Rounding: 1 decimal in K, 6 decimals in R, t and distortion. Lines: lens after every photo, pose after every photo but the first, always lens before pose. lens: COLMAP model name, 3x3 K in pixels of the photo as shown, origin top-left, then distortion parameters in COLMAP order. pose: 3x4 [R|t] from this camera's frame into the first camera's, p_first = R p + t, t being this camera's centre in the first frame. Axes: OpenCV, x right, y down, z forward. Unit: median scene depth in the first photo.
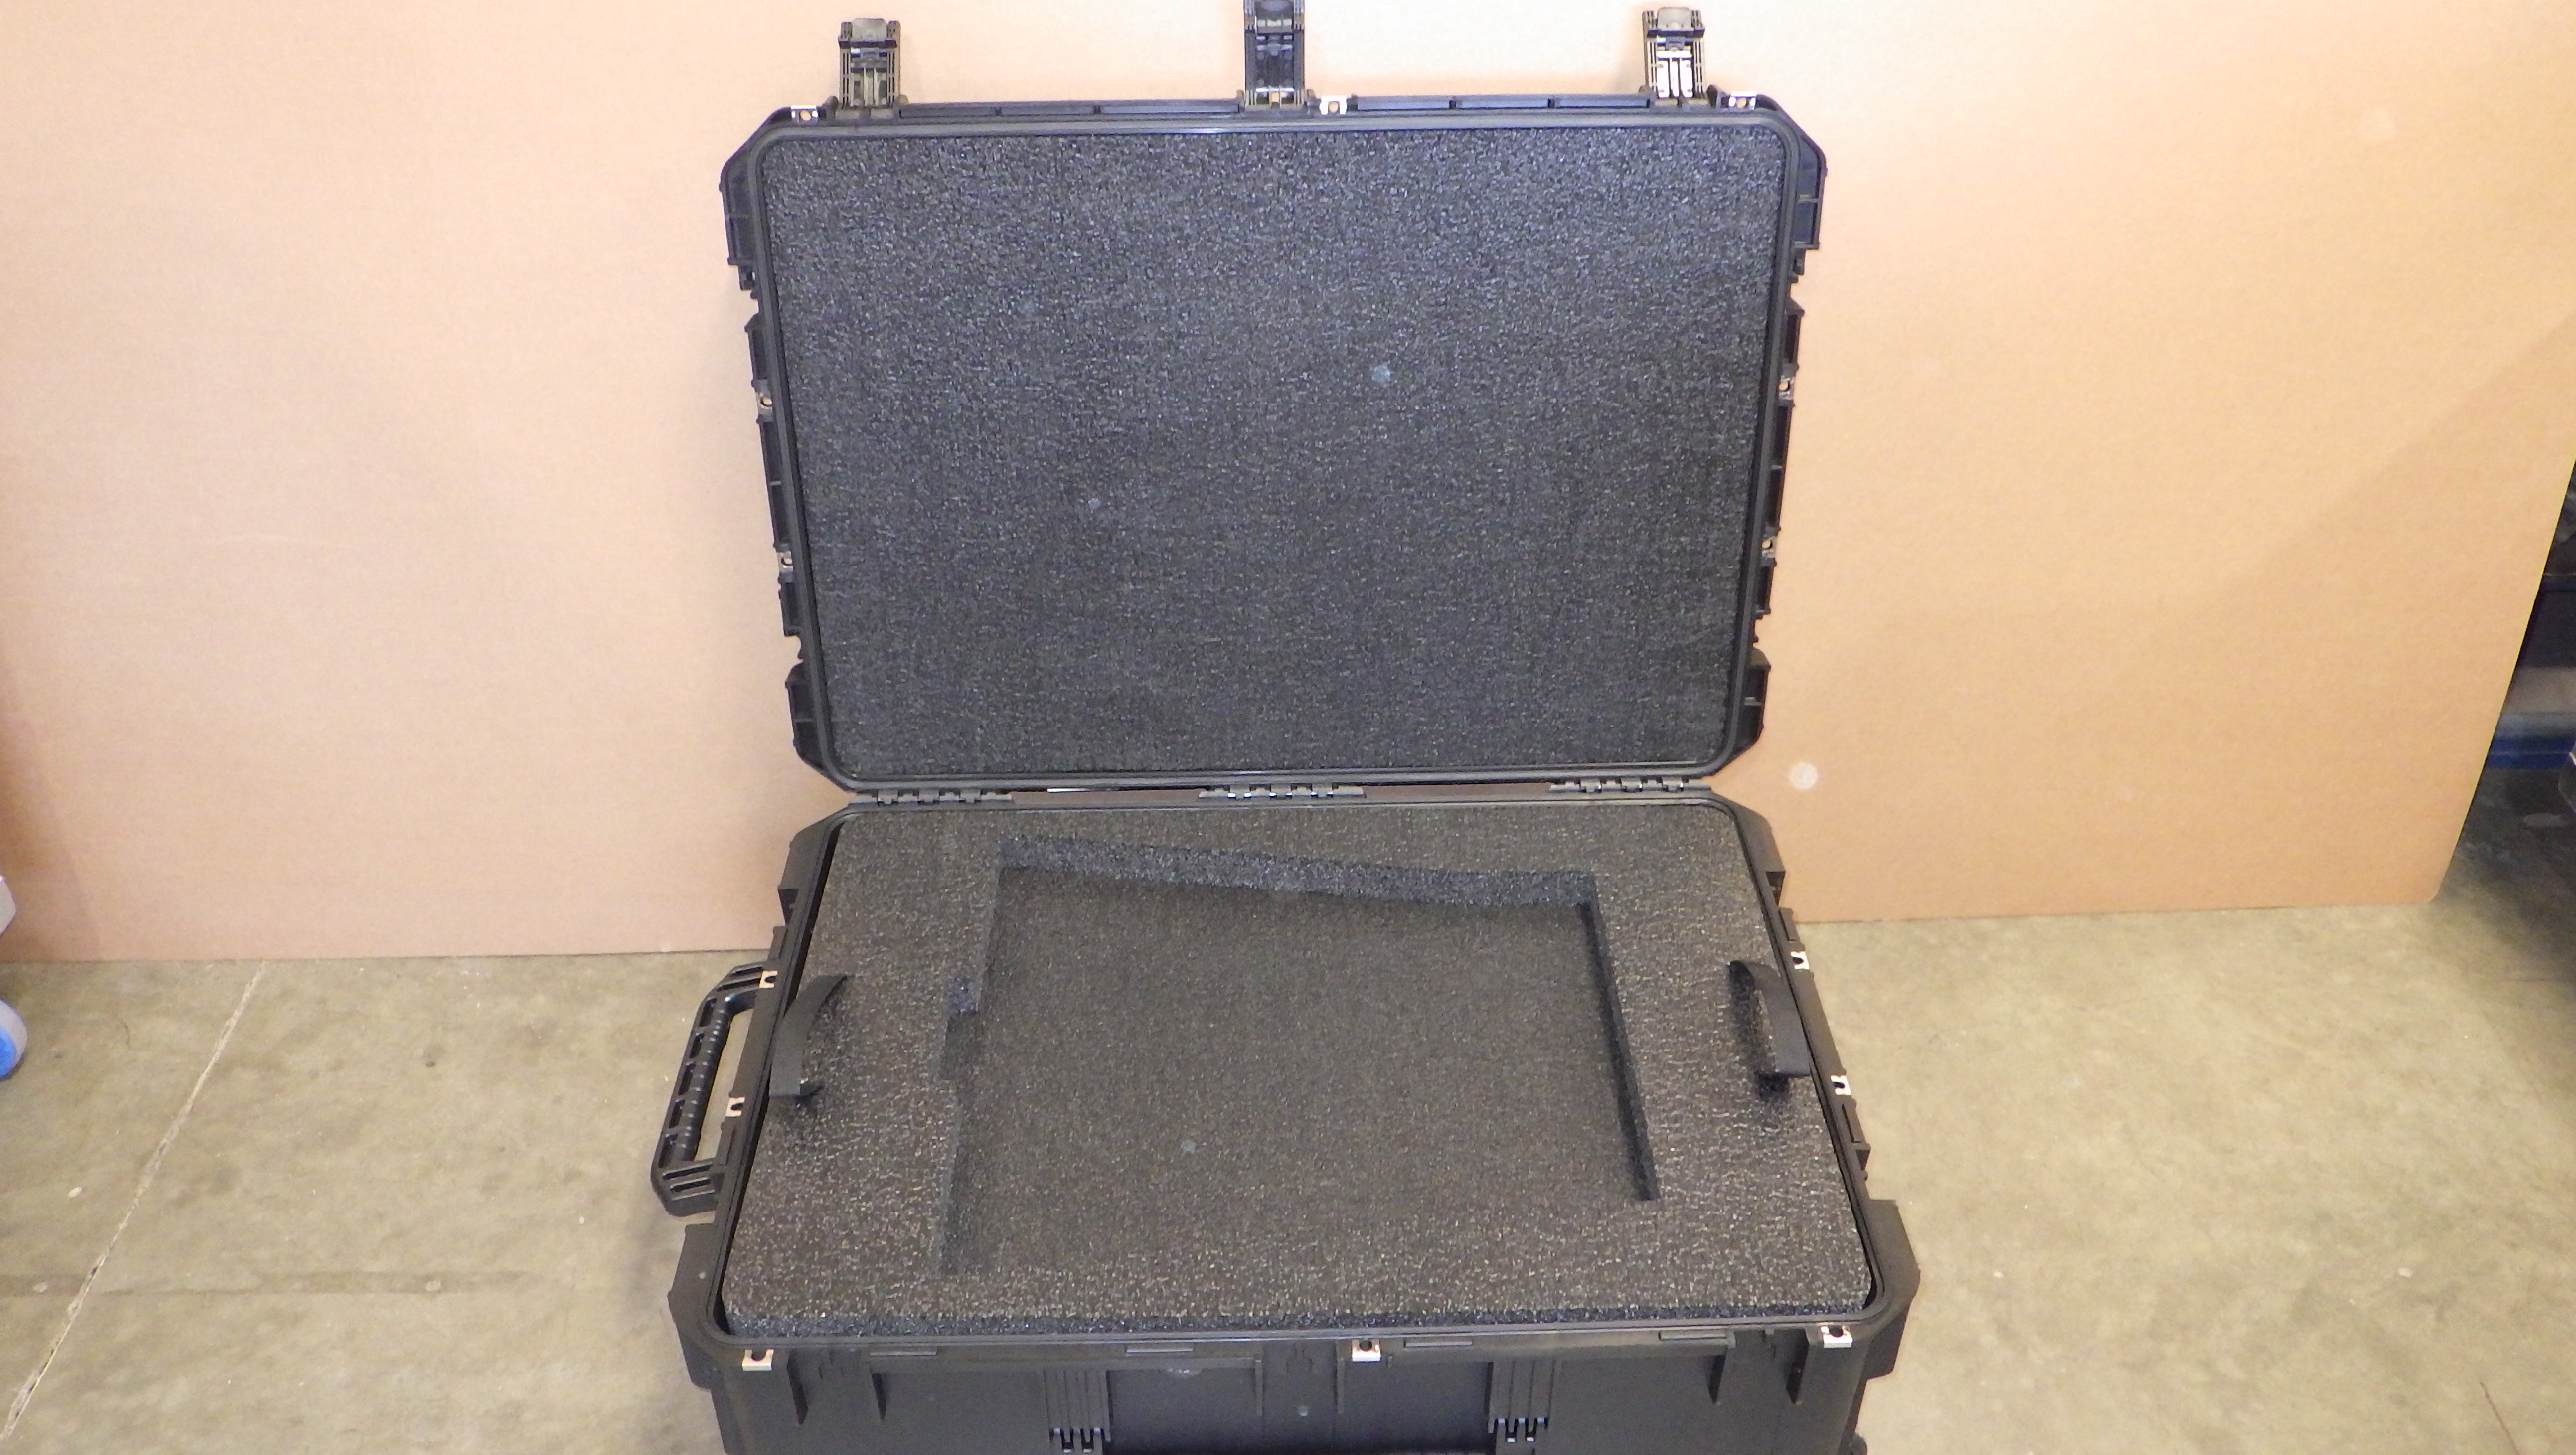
lens RADIAL K [[2199.9, 0, 1281.9], [0, 2199.9, 718.5], [0, 0, 1]] dist [0.000225, -0.003536]
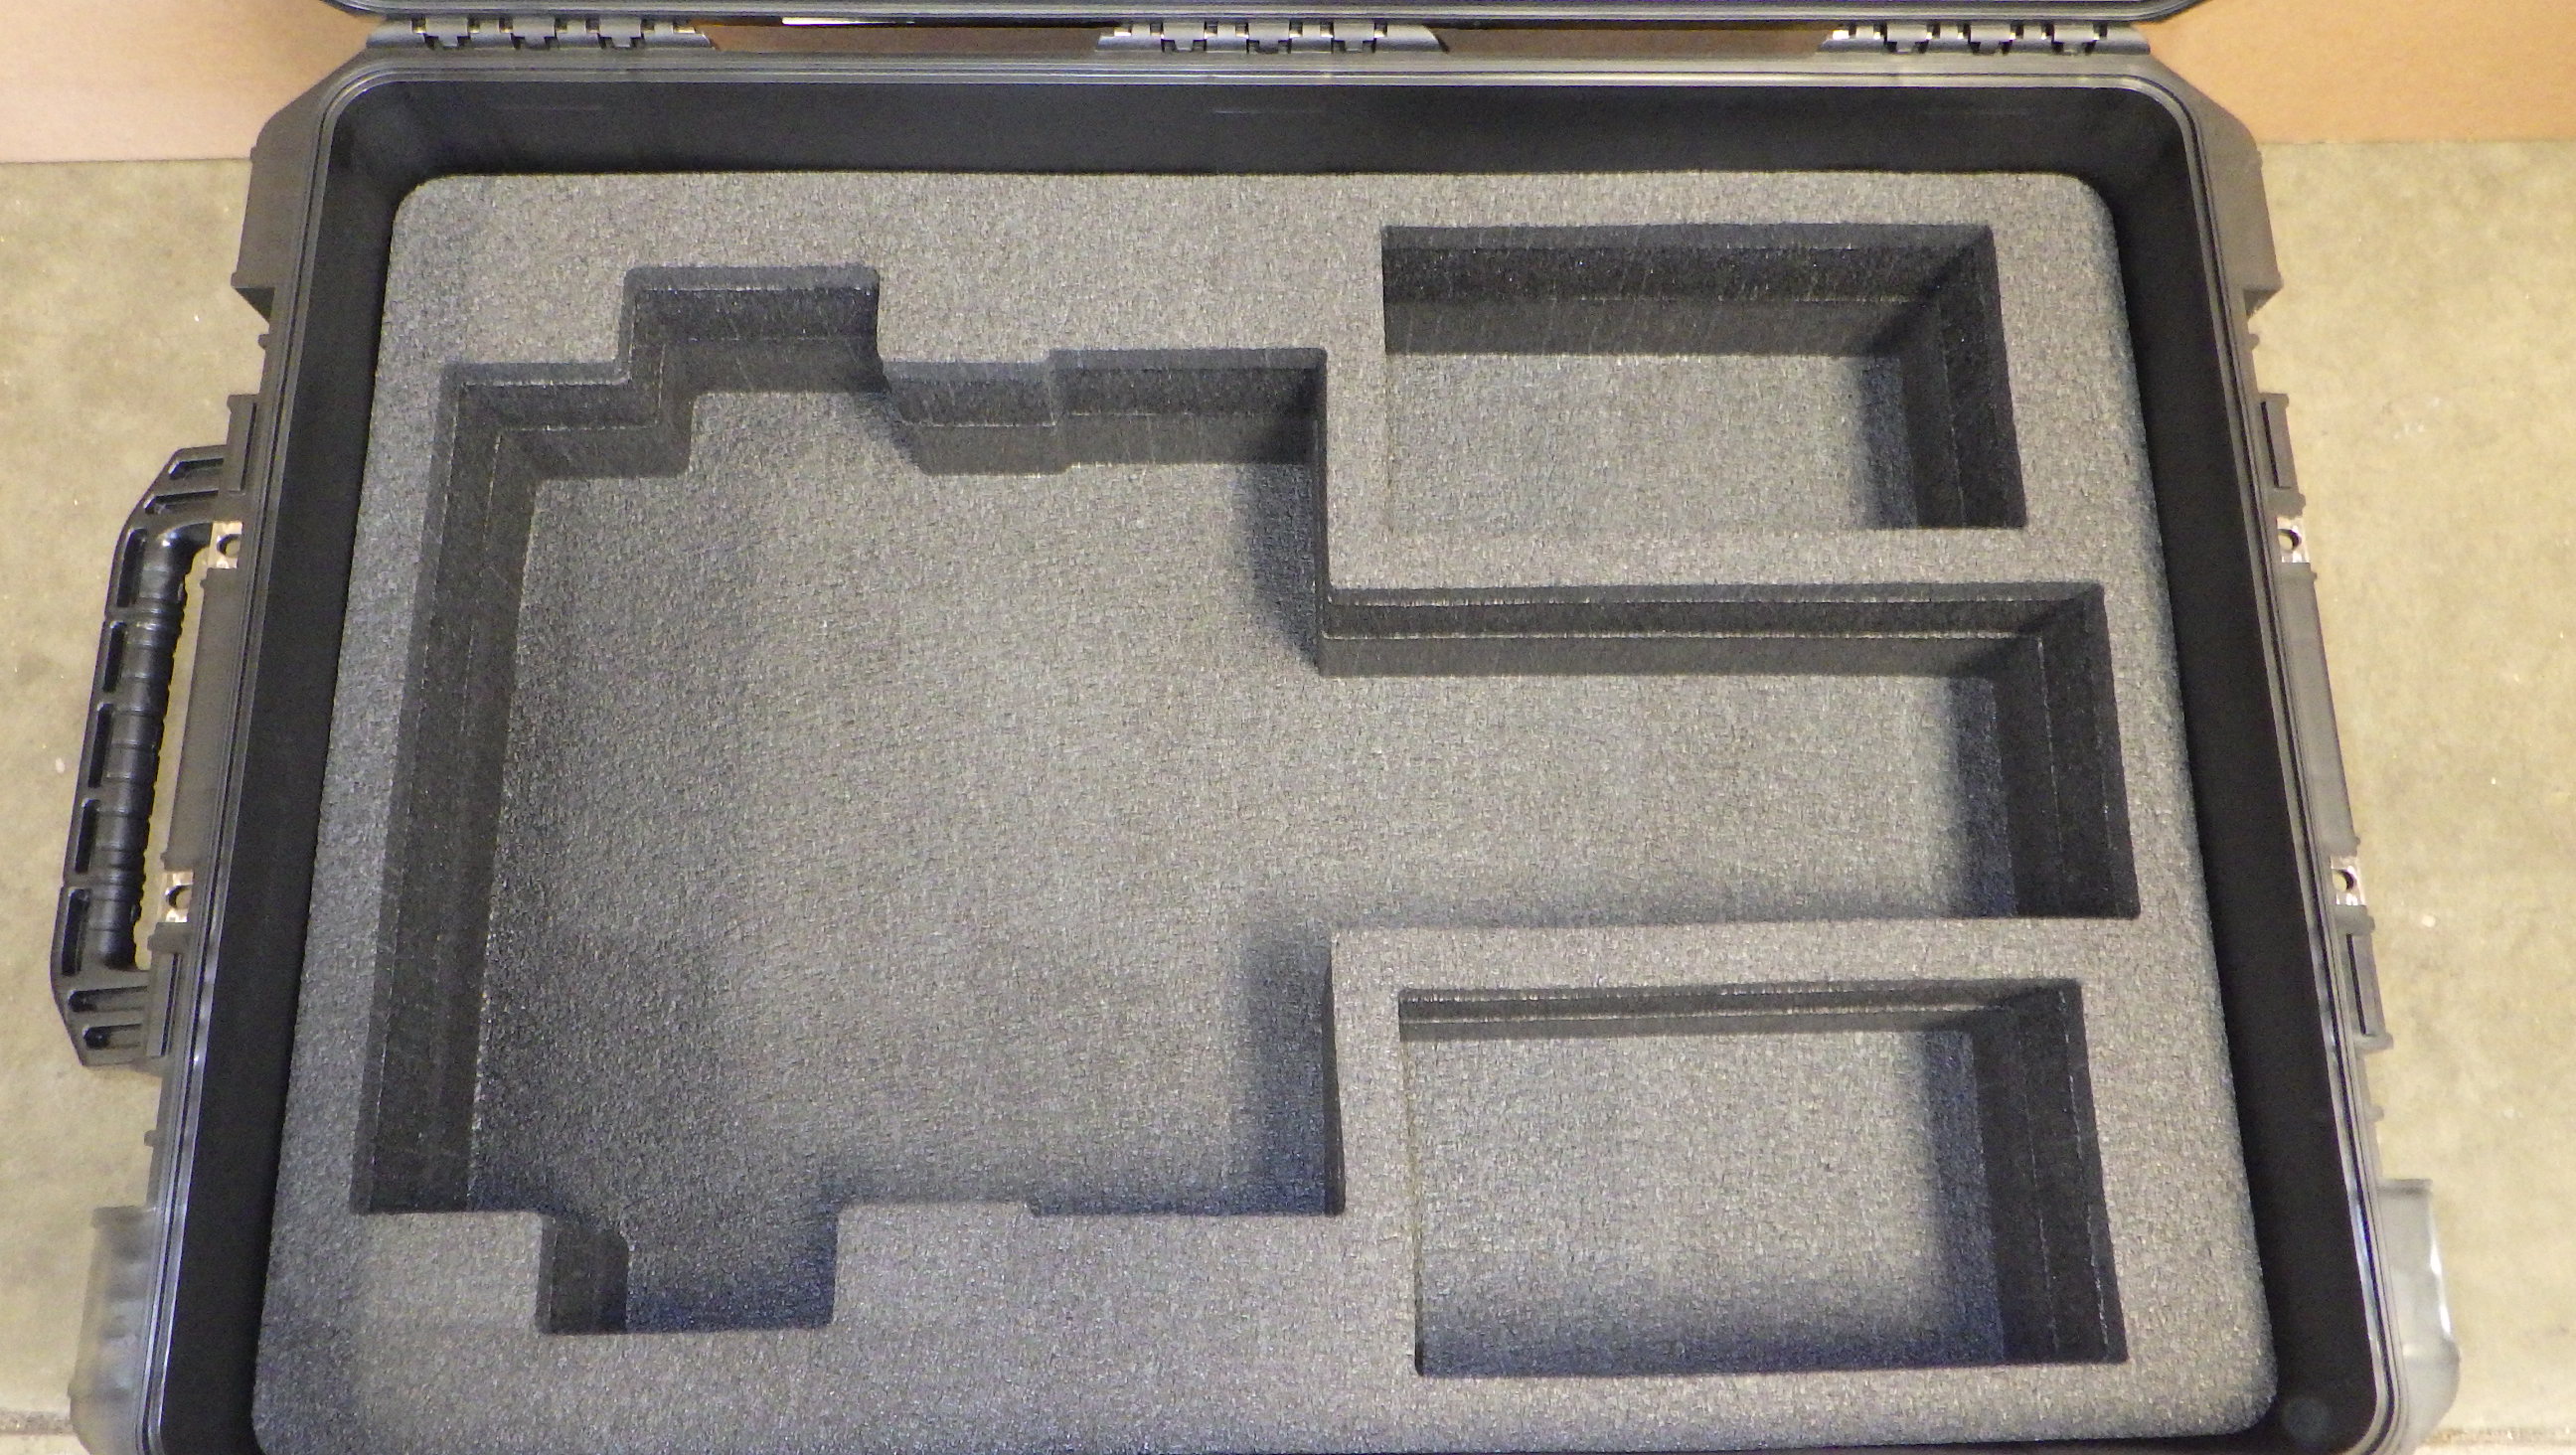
lens RADIAL K [[2164.9, 0, 1288.0], [0, 2164.9, 727.5], [0, 0, 1]] dist [-0.002421, -0.001863]
pose [[0.999494, 0.015542, 0.027746, -0.007439], [-0.029376, 0.785396, 0.618296, -0.148472], [-0.012182, -0.618799, 0.785455, 0.560700]]
